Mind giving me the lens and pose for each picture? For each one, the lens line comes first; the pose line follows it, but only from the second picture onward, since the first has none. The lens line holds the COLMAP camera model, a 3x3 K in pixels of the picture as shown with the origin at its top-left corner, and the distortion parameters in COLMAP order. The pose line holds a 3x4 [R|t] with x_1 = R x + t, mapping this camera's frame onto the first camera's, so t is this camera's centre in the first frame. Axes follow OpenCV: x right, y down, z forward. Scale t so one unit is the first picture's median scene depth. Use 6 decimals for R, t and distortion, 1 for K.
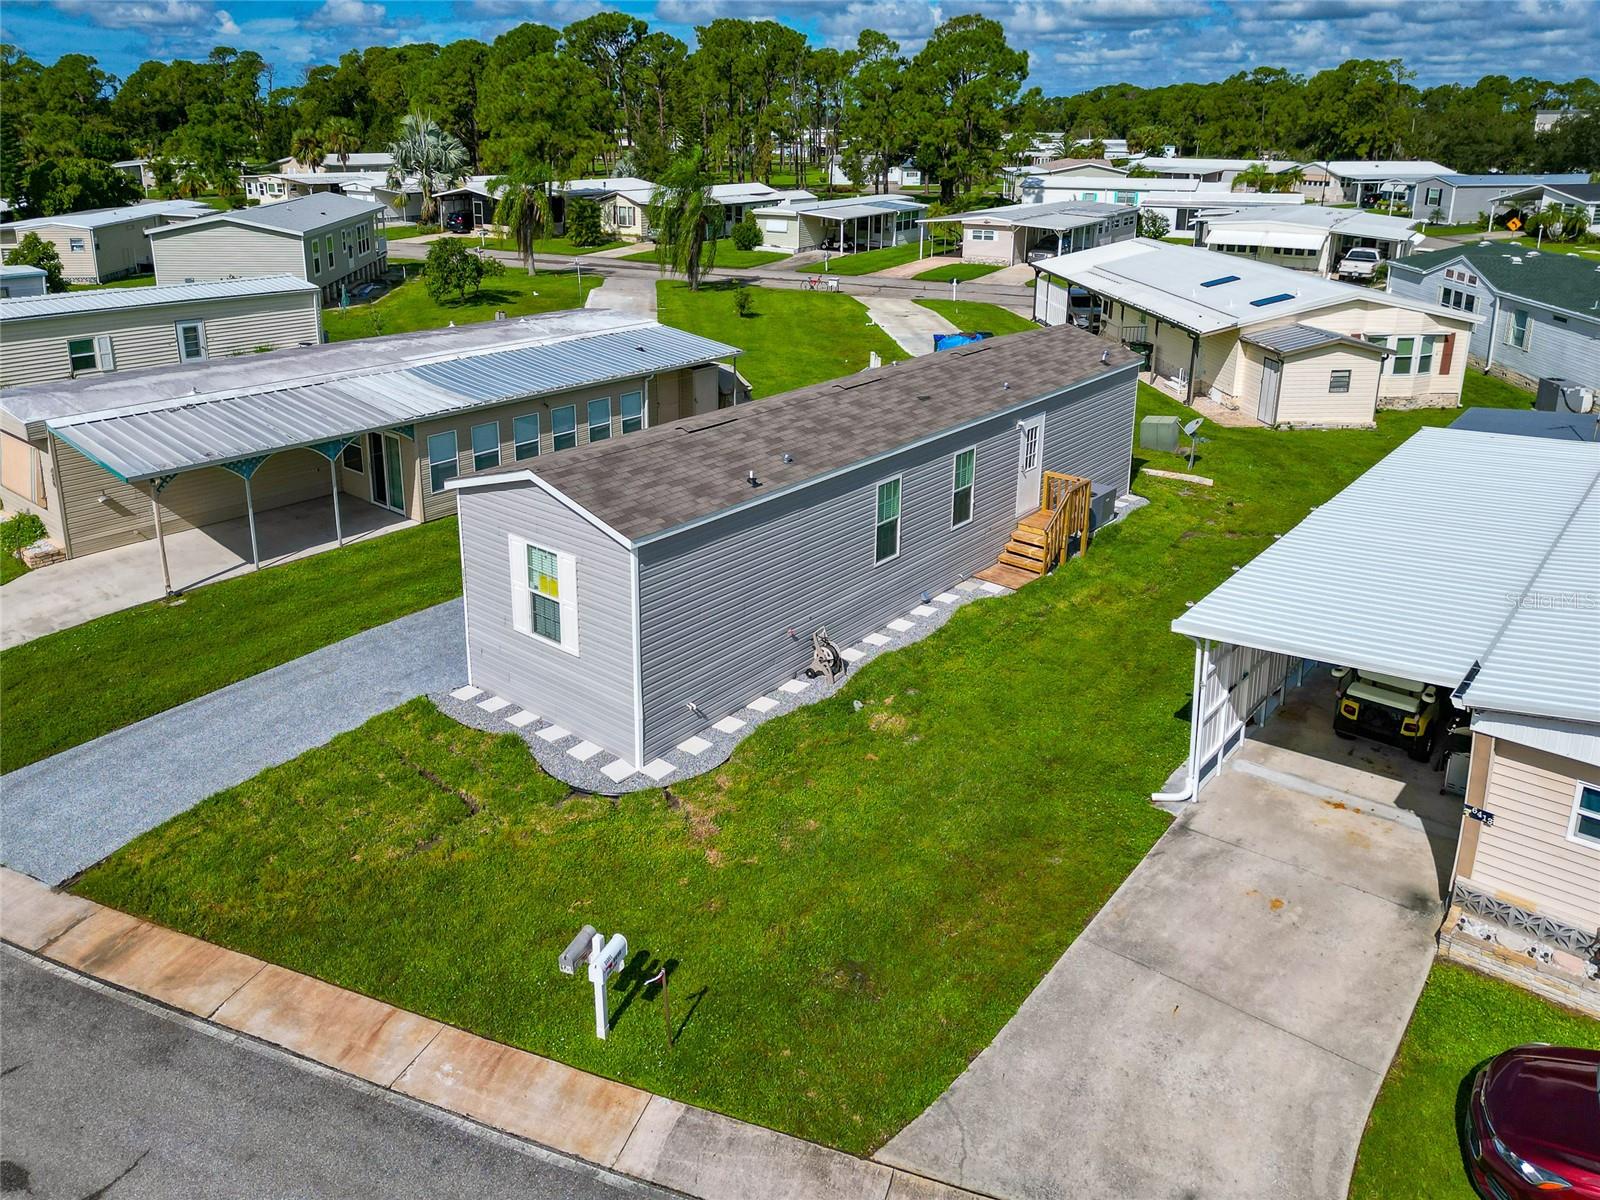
lens RADIAL K [[1128.3, 0, 784.5], [0, 1128.3, 595.9], [0, 0, 1]] dist [0.065857, -0.063911]
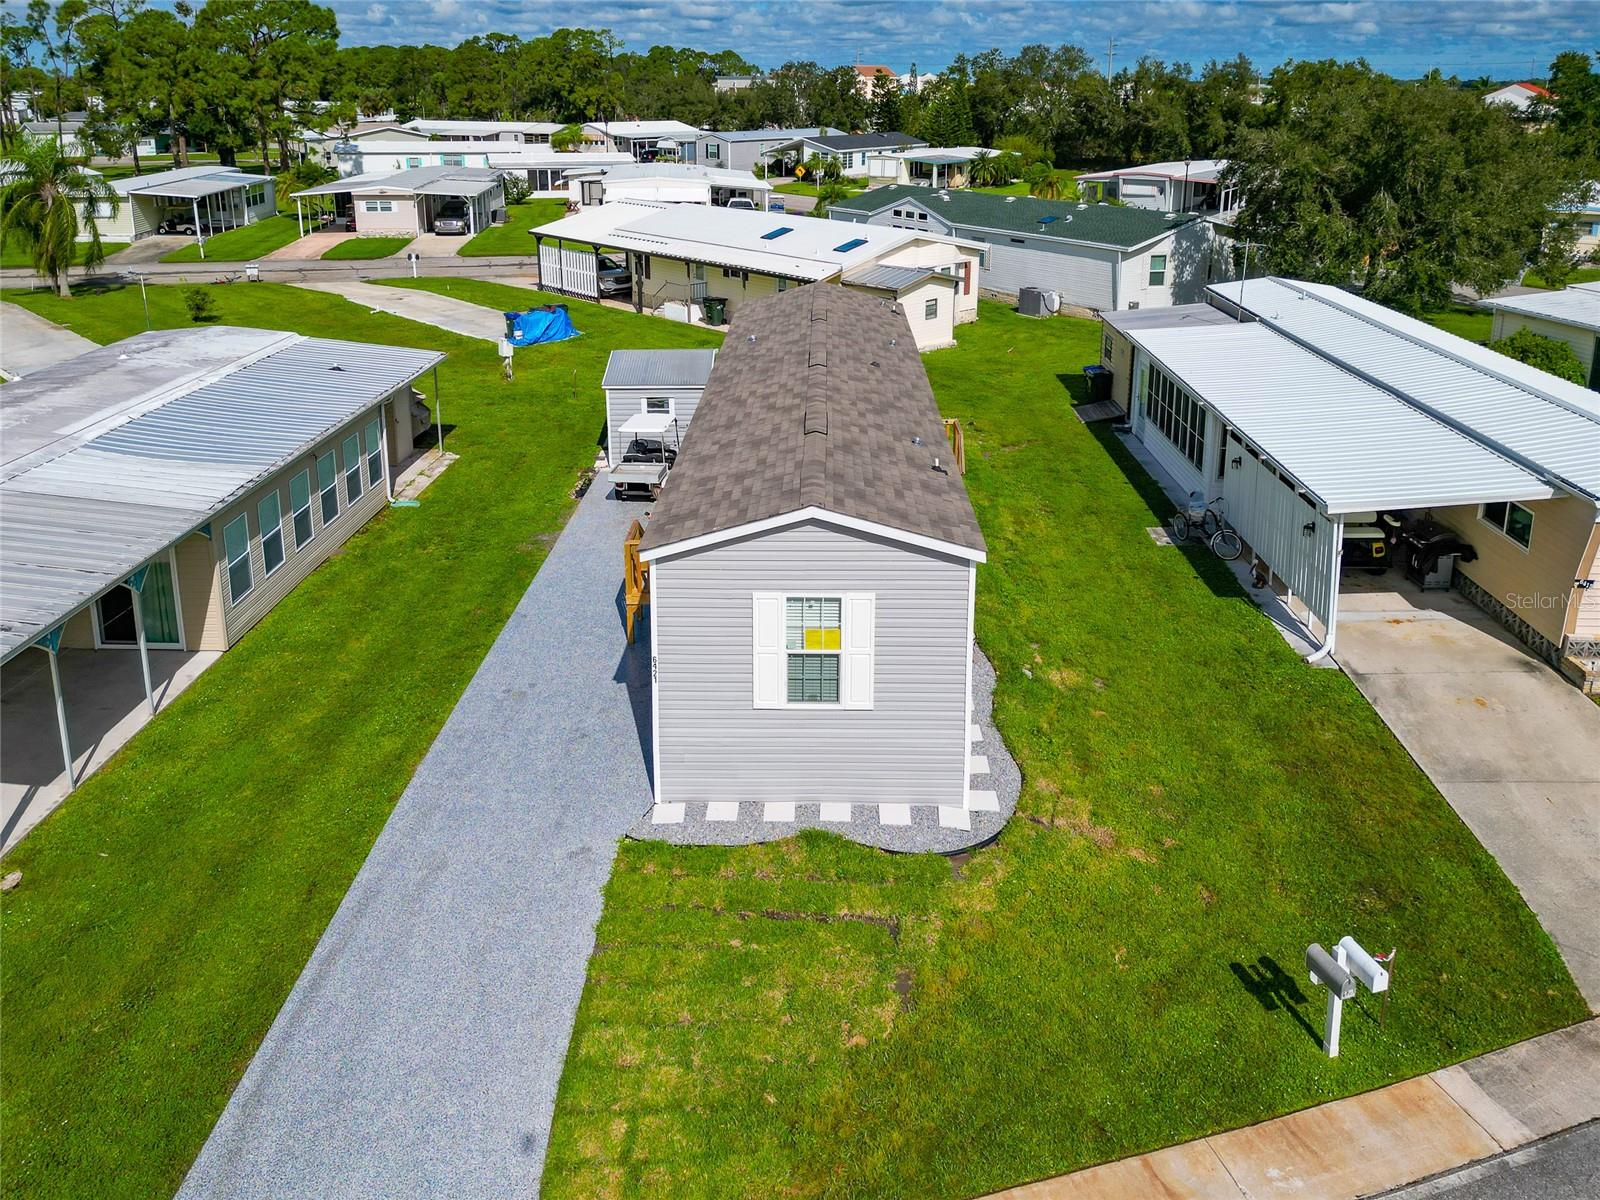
lens RADIAL K [[1145.7, 0, 818.9], [0, 1145.7, 515.9], [0, 0, 1]] dist [0.058824, -0.045669]
pose [[0.774570, -0.227068, 0.590323, -0.650942], [0.248368, 0.967559, 0.046286, -0.129193], [-0.581683, 0.110766, 0.805839, 0.293355]]
